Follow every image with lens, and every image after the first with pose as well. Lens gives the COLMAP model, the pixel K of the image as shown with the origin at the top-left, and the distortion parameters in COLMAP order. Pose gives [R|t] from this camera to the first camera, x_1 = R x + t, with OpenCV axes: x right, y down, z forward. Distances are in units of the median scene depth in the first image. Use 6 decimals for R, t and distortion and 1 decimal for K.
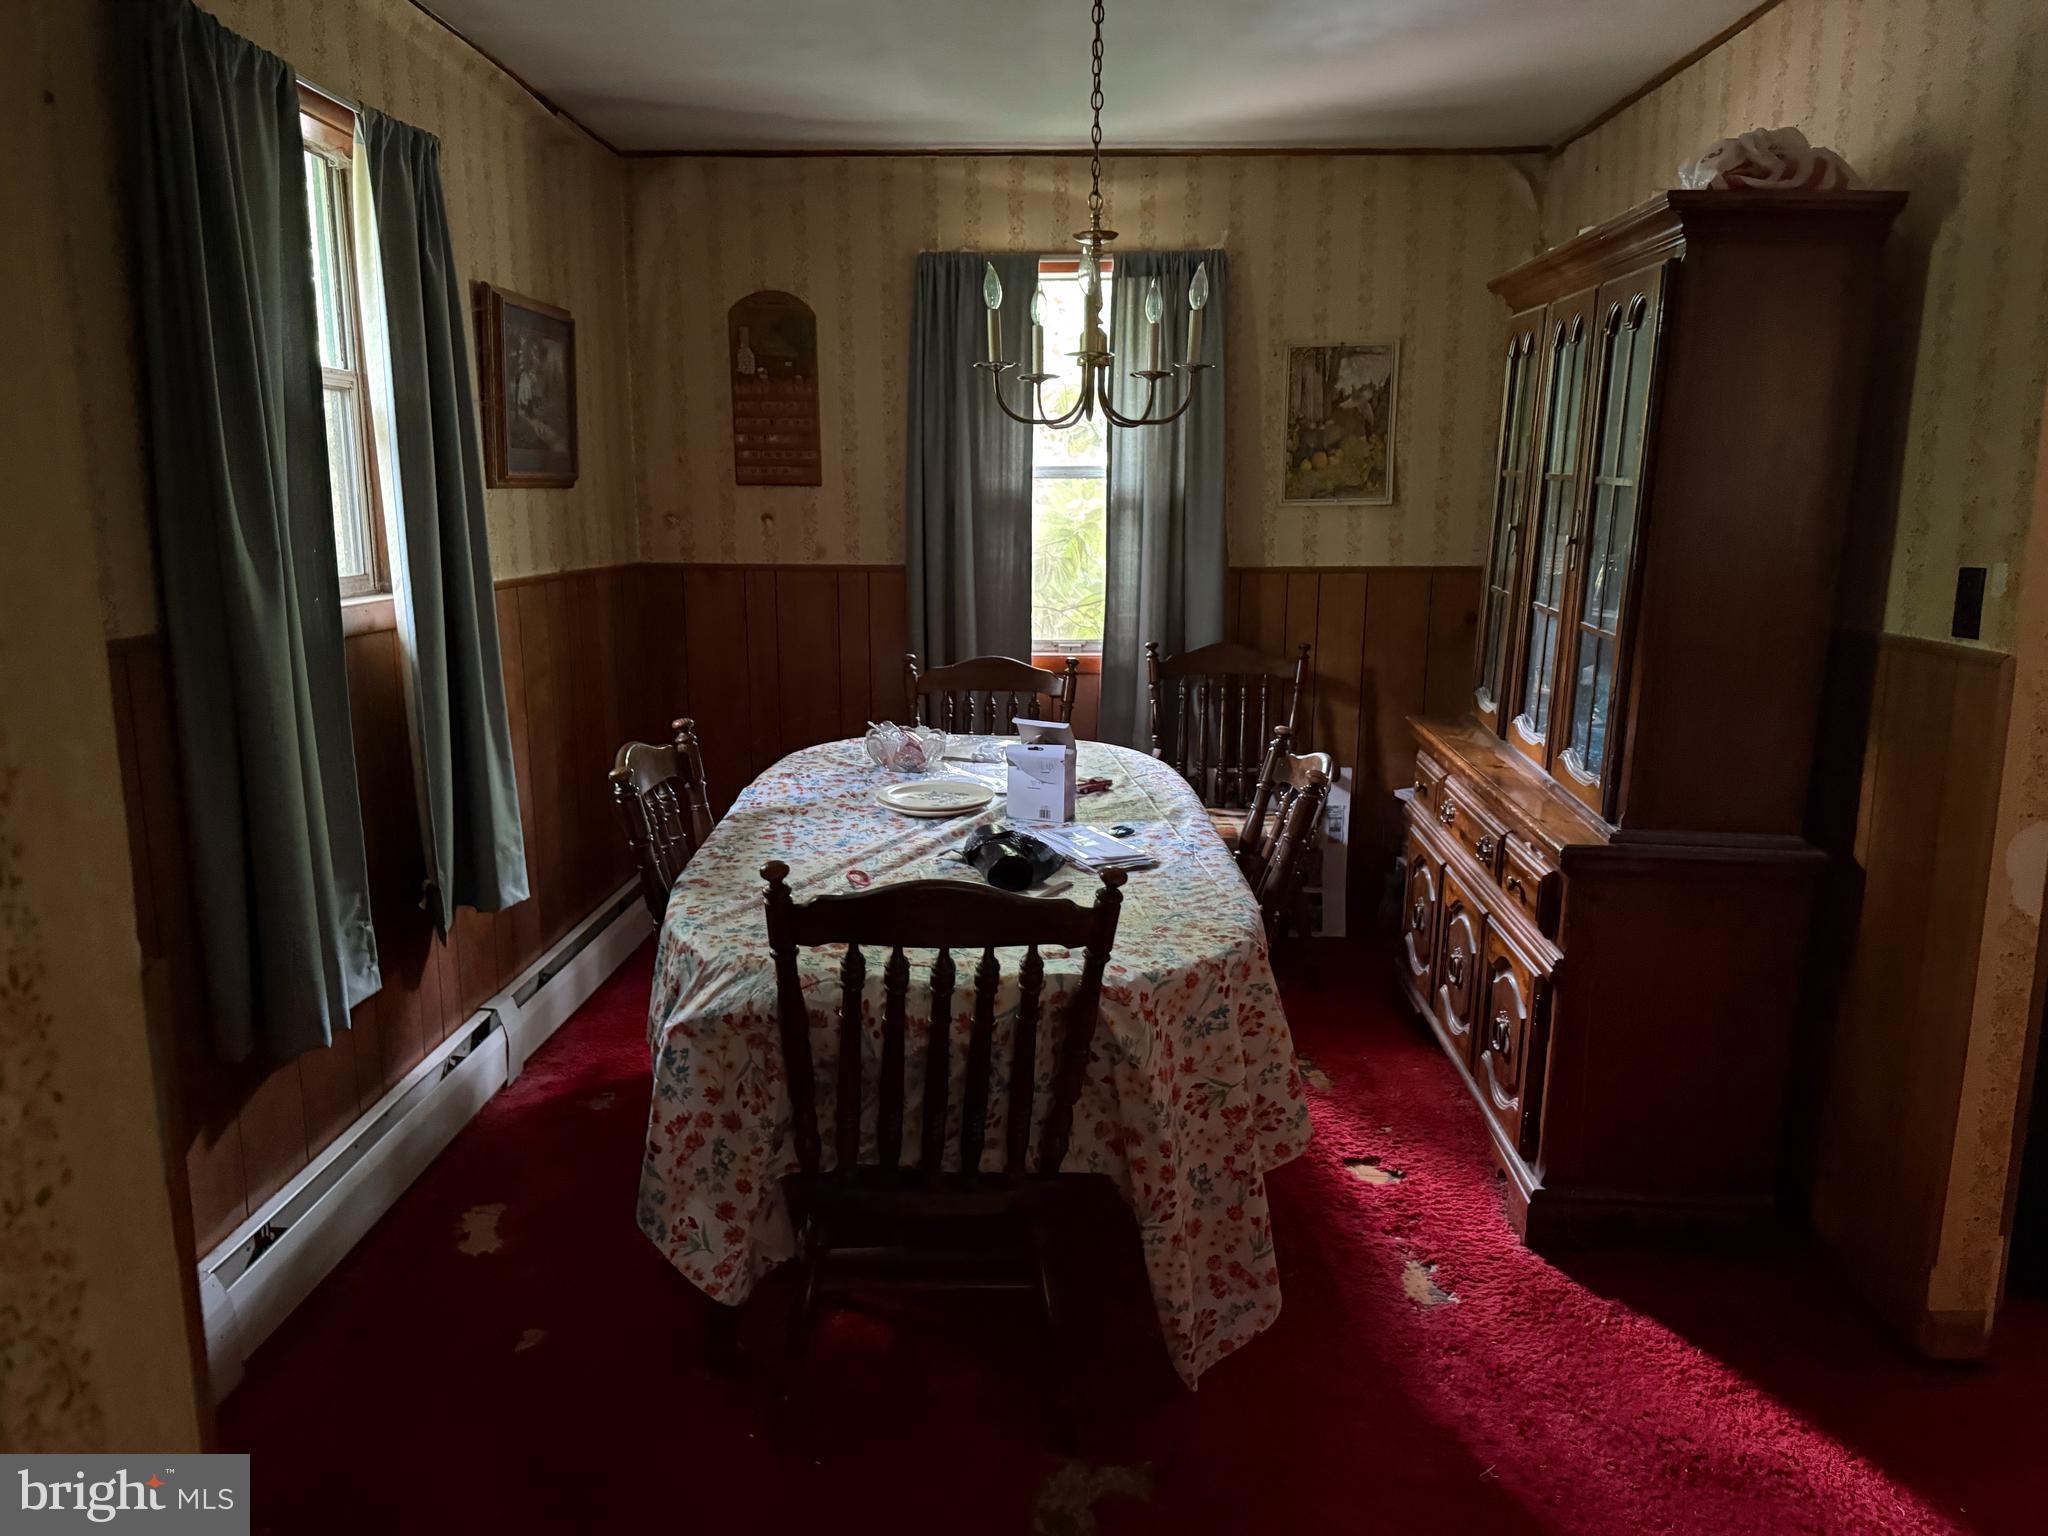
lens RADIAL K [[1431.4, 0, 1016.7], [0, 1431.4, 760.4], [0, 0, 1]] dist [0.203515, -0.431736]
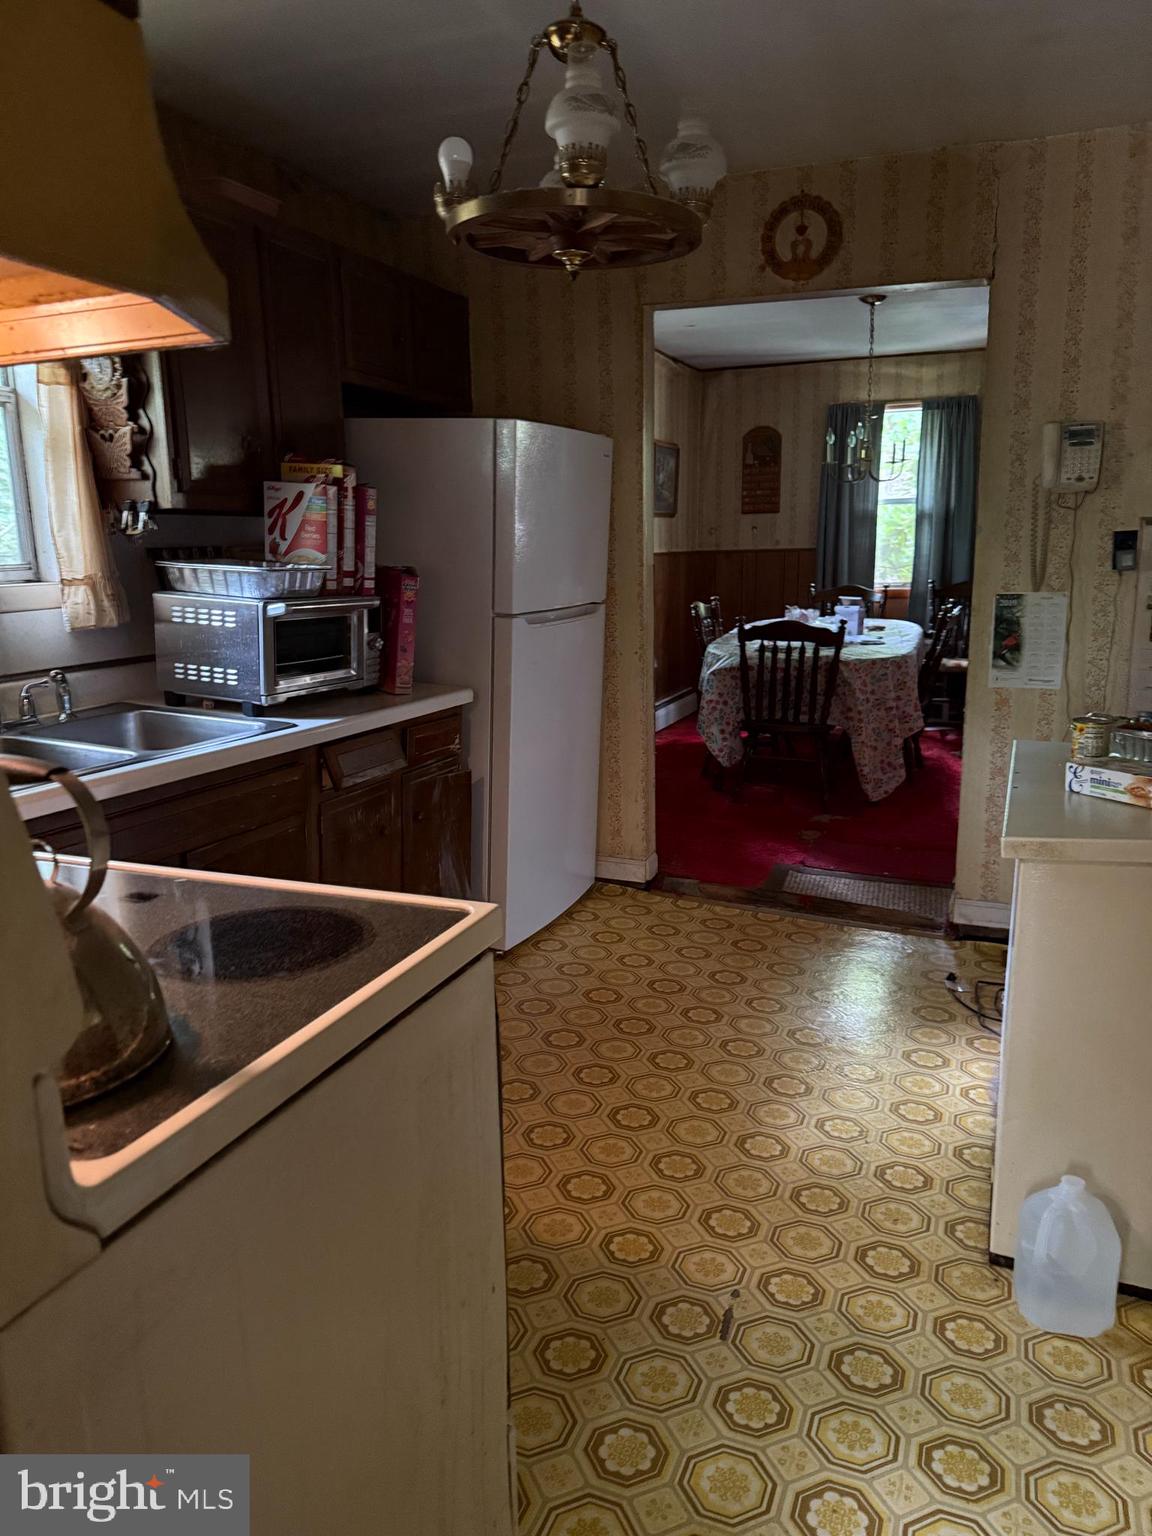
lens RADIAL K [[1073.5, 0, 571.4], [0, 1073.5, 761.3], [0, 0, 1]] dist [0.203515, -0.431736]
pose [[0.939452, 0.049840, -0.339037, 0.289387], [-0.041797, 0.998645, 0.030988, 0.293080], [0.340122, -0.014941, 0.940263, -1.316976]]
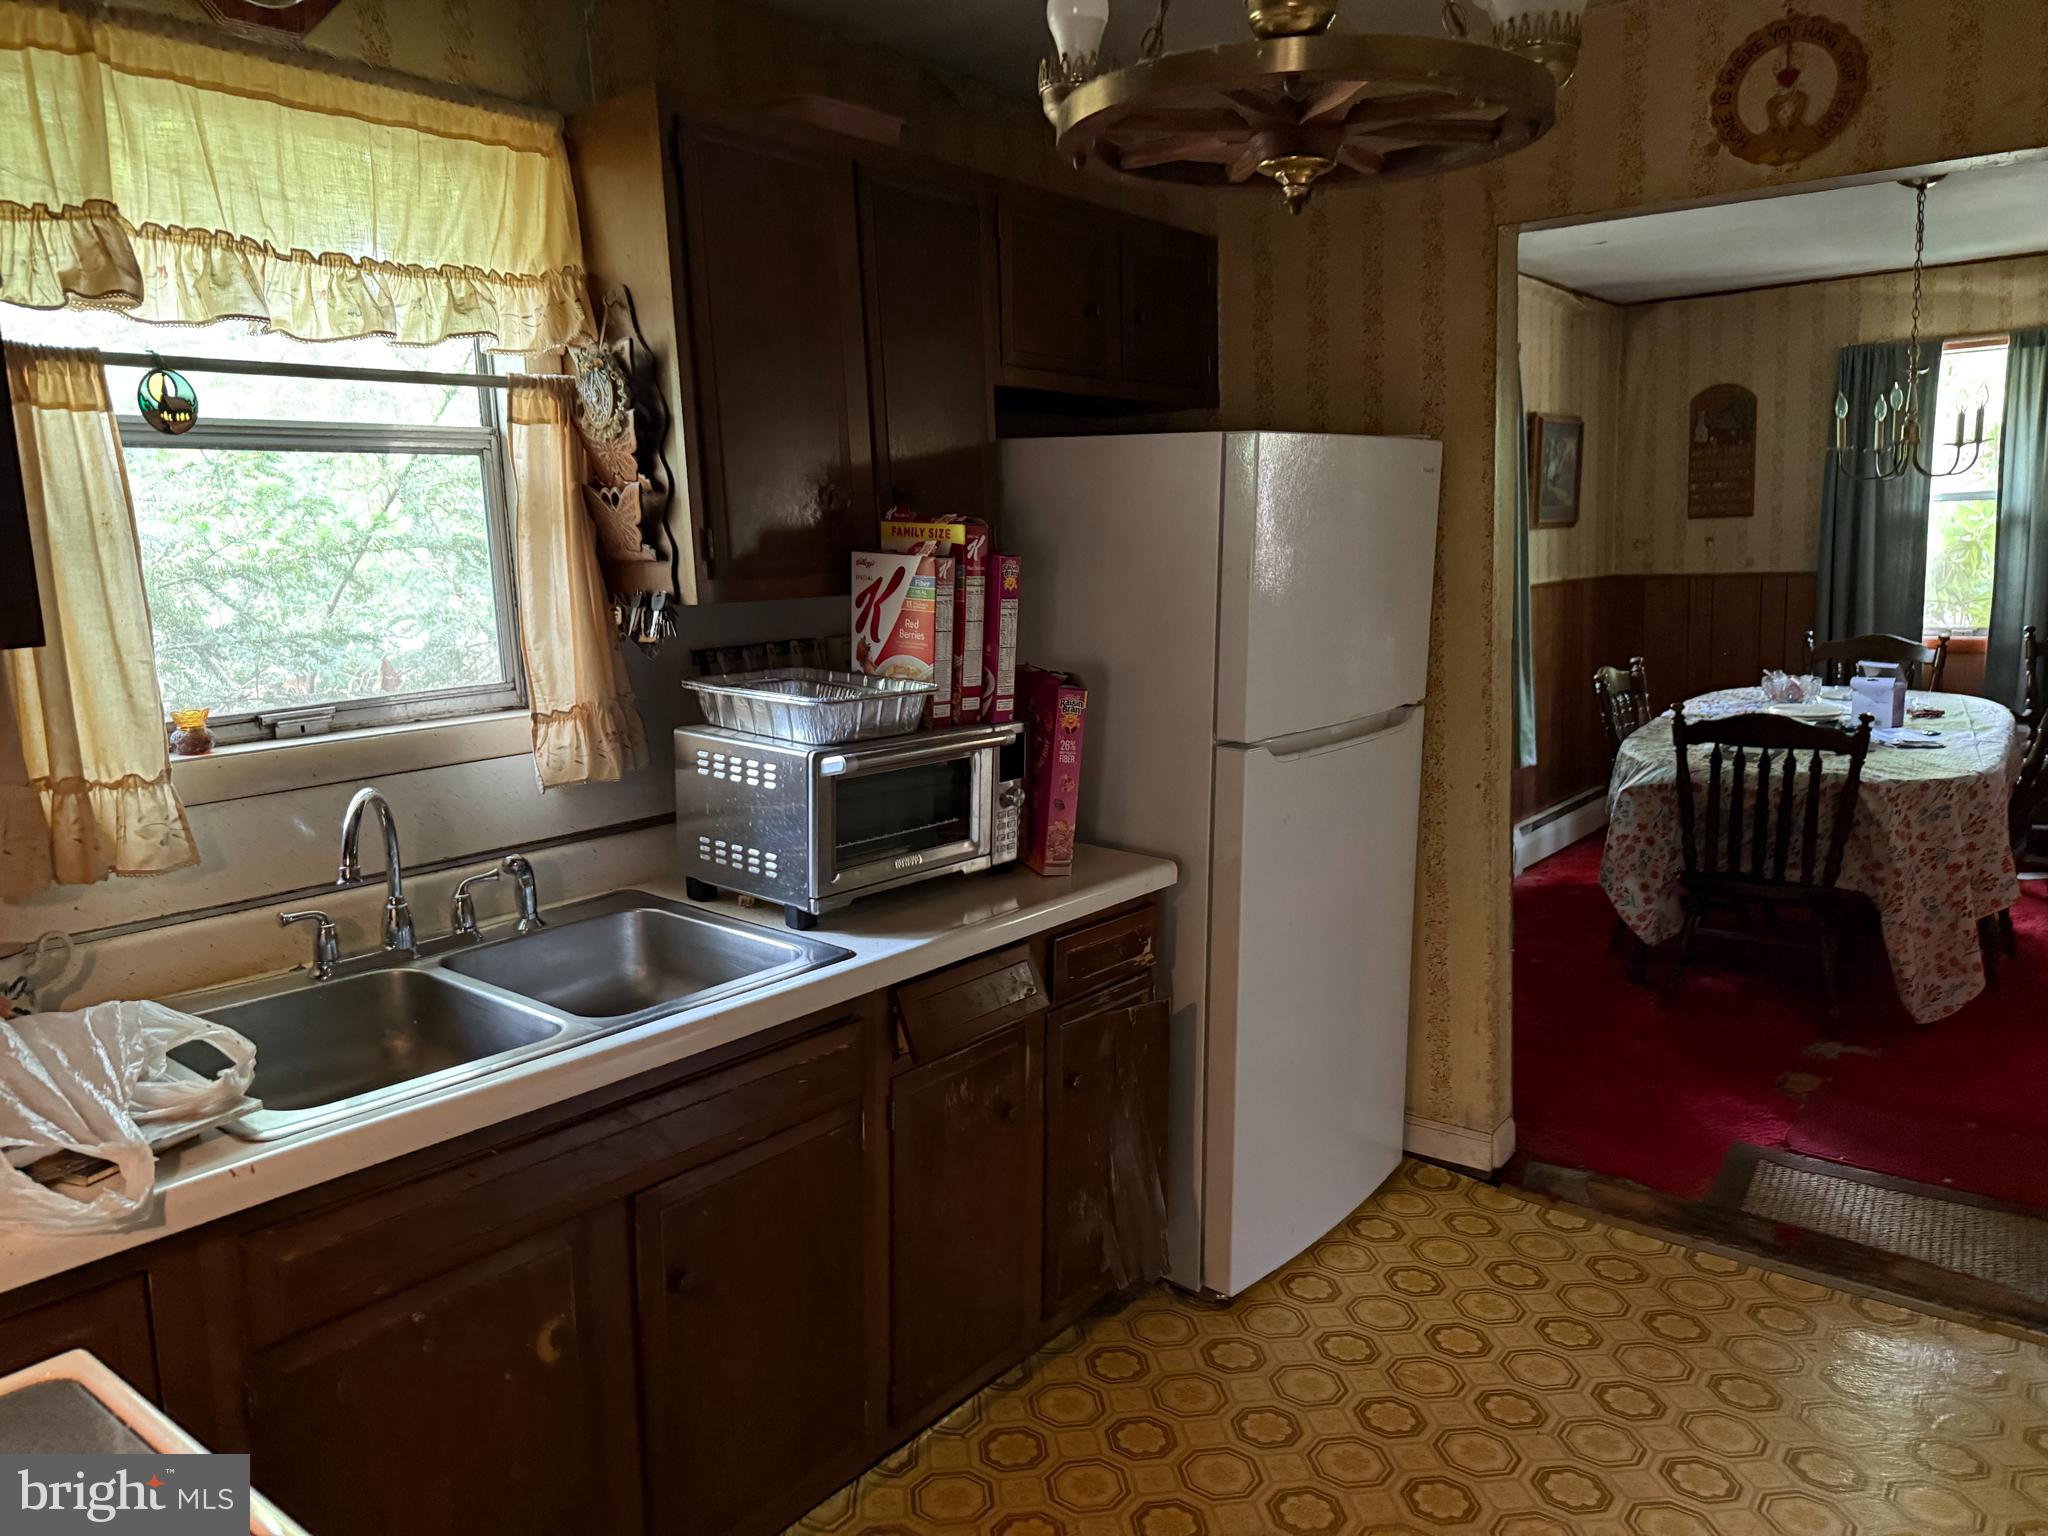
lens RADIAL K [[1450.6, 0, 1021.0], [0, 1450.6, 754.5], [0, 0, 1]] dist [0.011889, -0.006773]
pose [[0.807631, 0.052085, -0.587383, 0.253100], [-0.066571, 0.997777, -0.003056, 0.176840], [0.585918, 0.041570, 0.809303, -1.047208]]
